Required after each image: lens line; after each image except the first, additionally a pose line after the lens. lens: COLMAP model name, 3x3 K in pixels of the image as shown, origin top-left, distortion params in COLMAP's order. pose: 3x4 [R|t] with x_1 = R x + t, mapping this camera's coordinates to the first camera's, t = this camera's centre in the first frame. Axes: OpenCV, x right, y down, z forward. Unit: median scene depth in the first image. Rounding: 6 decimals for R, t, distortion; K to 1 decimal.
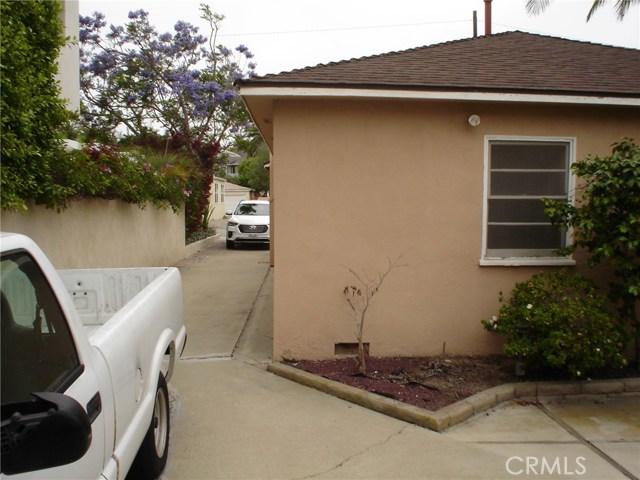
lens RADIAL K [[610.7, 0, 320.1], [0, 610.7, 243.8], [0, 0, 1]] dist [-0.132235, 0.117544]
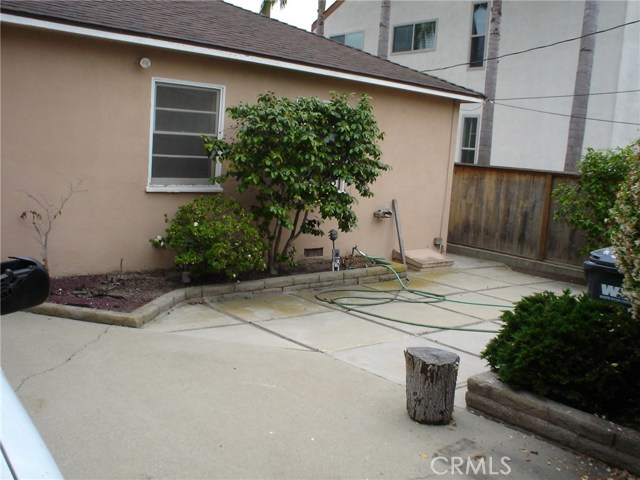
lens RADIAL K [[610.7, 0, 320.1], [0, 610.7, 243.8], [0, 0, 1]] dist [-0.132235, 0.117544]
pose [[0.800897, -0.044050, 0.597180, -0.188131], [-0.018100, 0.995054, 0.097673, 0.019189], [-0.598529, -0.089035, 0.796138, -0.134610]]
